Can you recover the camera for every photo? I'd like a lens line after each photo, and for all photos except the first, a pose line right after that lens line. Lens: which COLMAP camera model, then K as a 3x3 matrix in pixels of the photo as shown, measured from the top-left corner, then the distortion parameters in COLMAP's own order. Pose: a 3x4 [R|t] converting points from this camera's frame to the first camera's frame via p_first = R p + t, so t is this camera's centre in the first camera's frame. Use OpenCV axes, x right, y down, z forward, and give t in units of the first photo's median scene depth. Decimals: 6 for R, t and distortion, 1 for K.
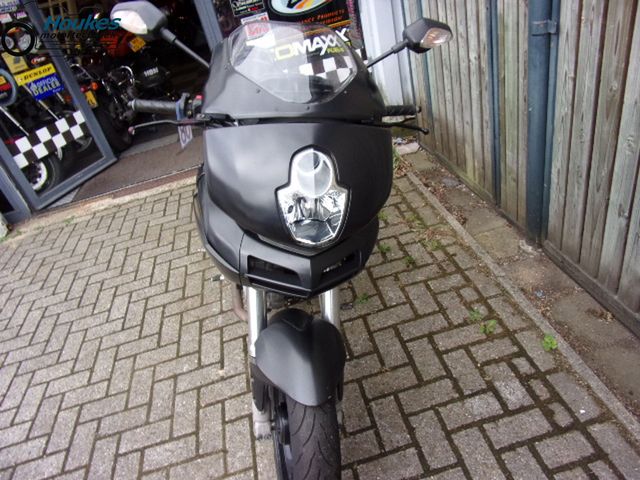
lens RADIAL K [[447.9, 0, 325.7], [0, 447.9, 242.4], [0, 0, 1]] dist [-0.059340, 0.021622]
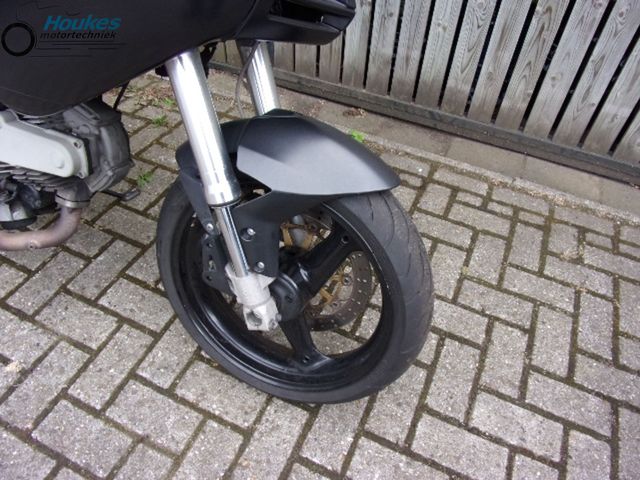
lens RADIAL K [[447.9, 0, 325.7], [0, 447.9, 242.4], [0, 0, 1]] dist [-0.059340, 0.021622]
pose [[0.556835, -0.408644, 0.723150, -0.296322], [0.300675, 0.910734, 0.283122, 0.100477], [-0.774293, 0.059781, 0.629997, 0.304404]]
